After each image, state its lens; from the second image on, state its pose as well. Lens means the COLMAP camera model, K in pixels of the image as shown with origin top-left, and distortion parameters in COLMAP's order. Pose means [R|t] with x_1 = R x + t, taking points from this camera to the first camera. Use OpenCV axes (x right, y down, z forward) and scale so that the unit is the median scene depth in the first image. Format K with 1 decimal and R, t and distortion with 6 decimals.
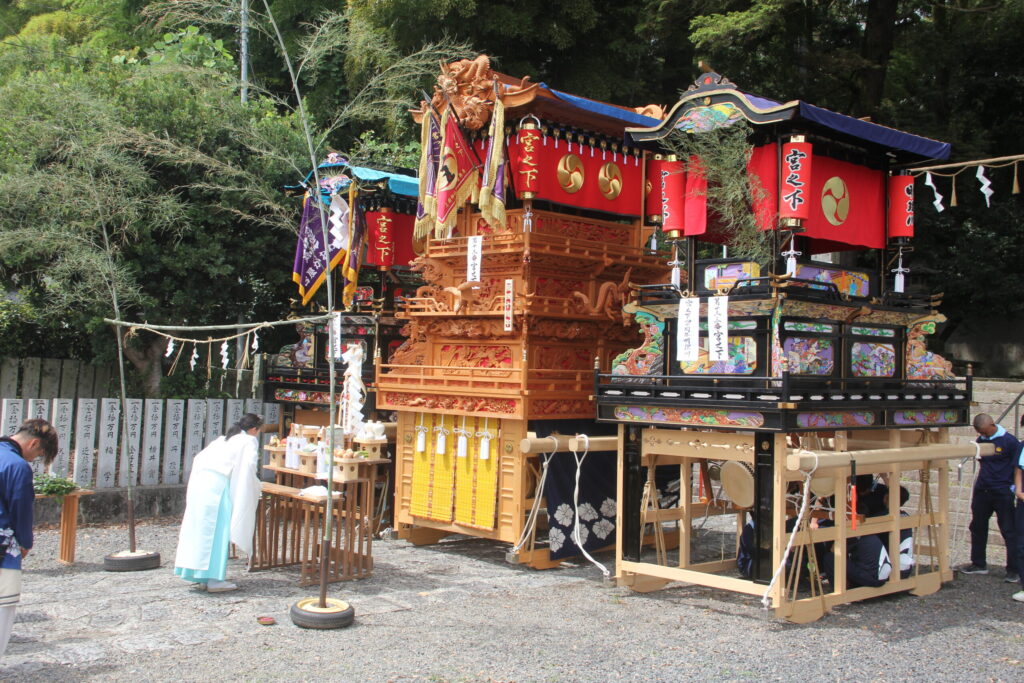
lens RADIAL K [[1174.0, 0, 511.5], [0, 1174.0, 337.0], [0, 0, 1]] dist [-0.018944, 0.000000]
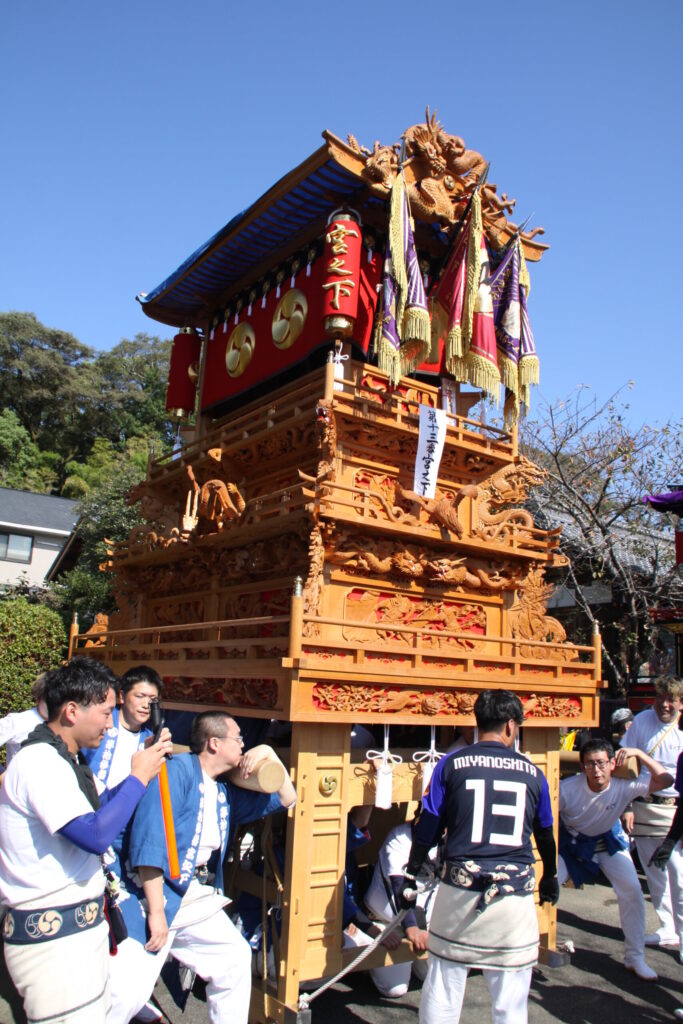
lens RADIAL K [[850.8, 0, 342.1], [0, 850.8, 508.0], [0, 0, 1]] dist [-0.129564, 0.013661]
pose [[0.146834, 0.196159, 0.969516, -0.437483], [-0.066225, 0.979890, -0.188228, 0.044580], [-0.986942, -0.036568, 0.156872, 0.987498]]
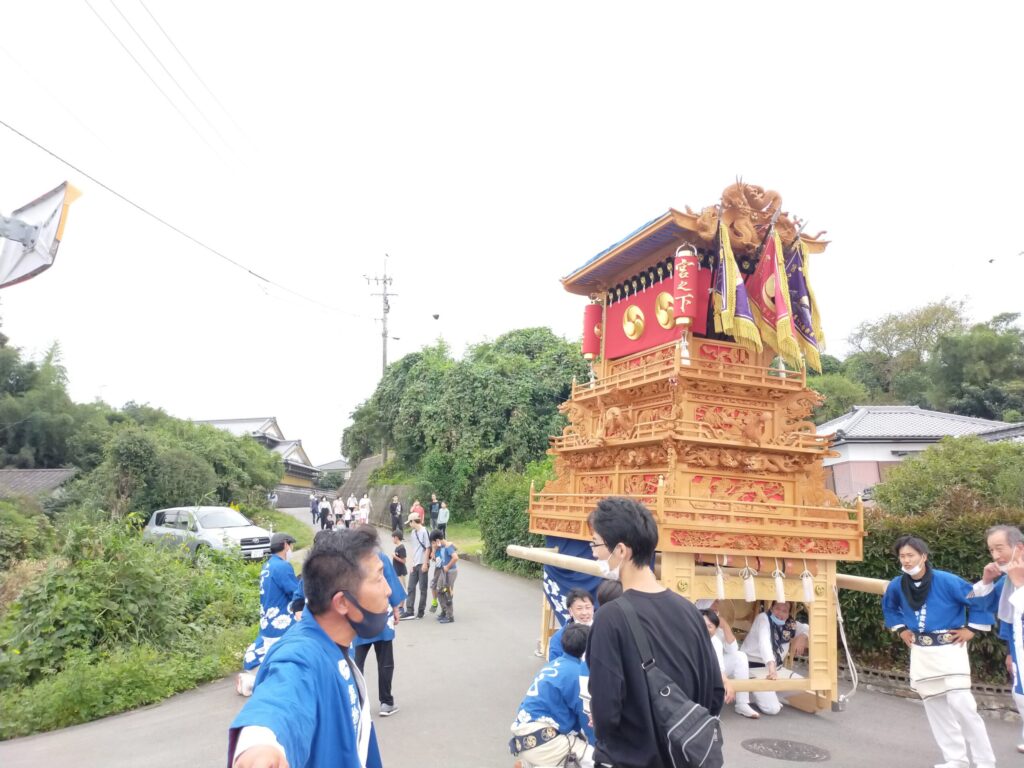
lens RADIAL K [[780.5, 0, 514.4], [0, 780.5, 382.8], [0, 0, 1]] dist [0.085990, -0.024540]
pose [[0.413659, 0.137167, 0.900040, -0.694461], [-0.068116, 0.990477, -0.119644, 0.018944], [-0.907880, -0.011815, 0.419063, 0.910532]]
